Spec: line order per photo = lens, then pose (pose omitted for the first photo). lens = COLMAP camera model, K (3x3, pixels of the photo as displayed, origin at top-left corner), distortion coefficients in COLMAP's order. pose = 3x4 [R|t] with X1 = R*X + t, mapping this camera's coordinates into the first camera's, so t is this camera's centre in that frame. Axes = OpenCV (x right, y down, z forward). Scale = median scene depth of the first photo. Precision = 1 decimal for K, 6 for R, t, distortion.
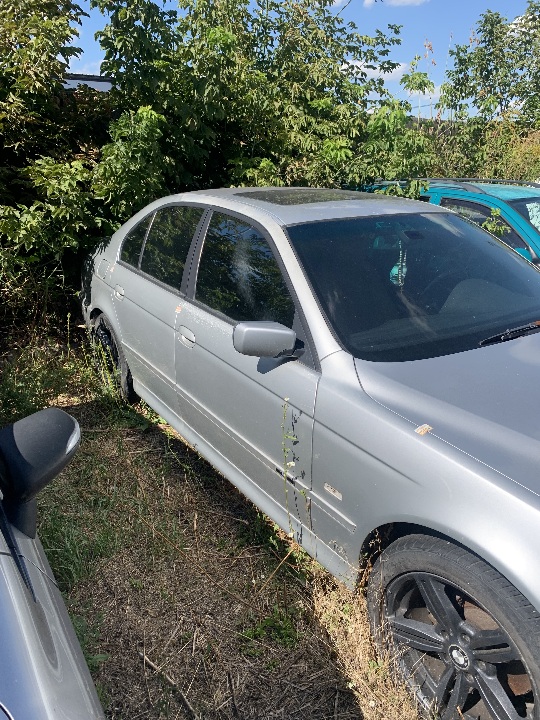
lens RADIAL K [[548.1, 0, 266.7], [0, 548.1, 356.1], [0, 0, 1]] dist [0.024565, -0.034260]
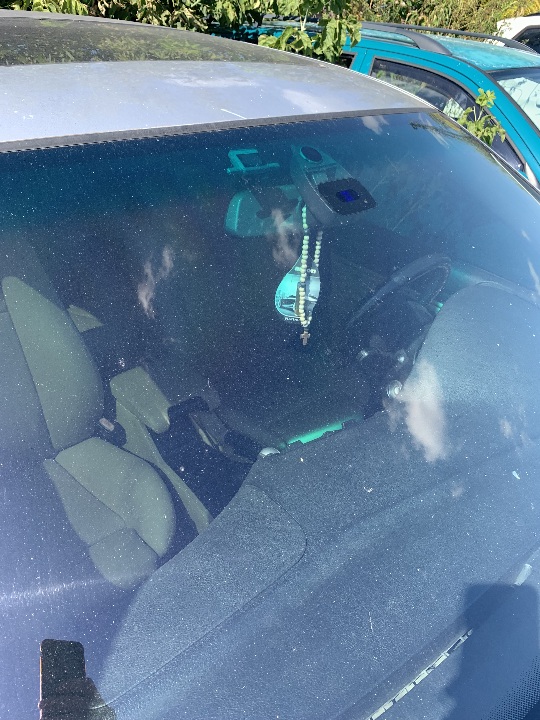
lens RADIAL K [[548.1, 0, 269.0], [0, 548.1, 361.4], [0, 0, 1]] dist [0.024565, -0.034260]
pose [[0.983951, -0.040120, 0.173870, 0.157640], [-0.002686, 0.970955, 0.239245, -0.194841], [-0.178418, -0.235873, 0.955265, 0.652053]]
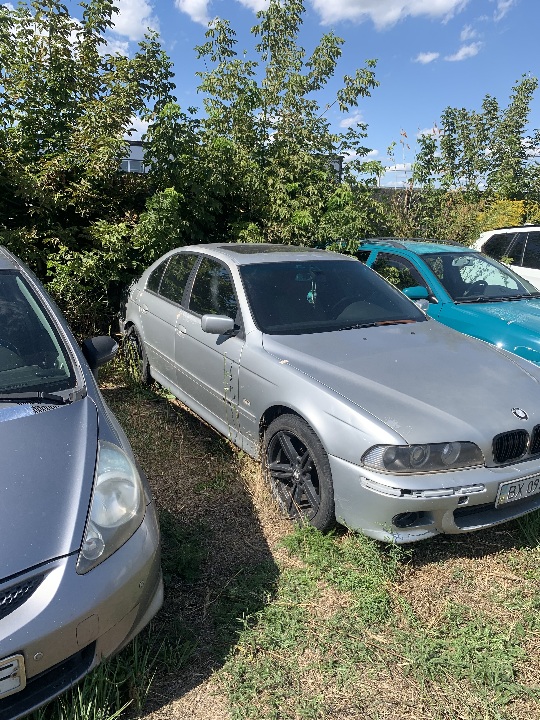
lens RADIAL K [[548.1, 0, 247.3], [0, 548.1, 356.5], [0, 0, 1]] dist [0.024565, -0.034260]
pose [[0.995710, 0.036128, -0.085188, 0.195425], [-0.043570, 0.995239, -0.087178, 0.179902], [0.081633, 0.090516, 0.992544, -0.623386]]
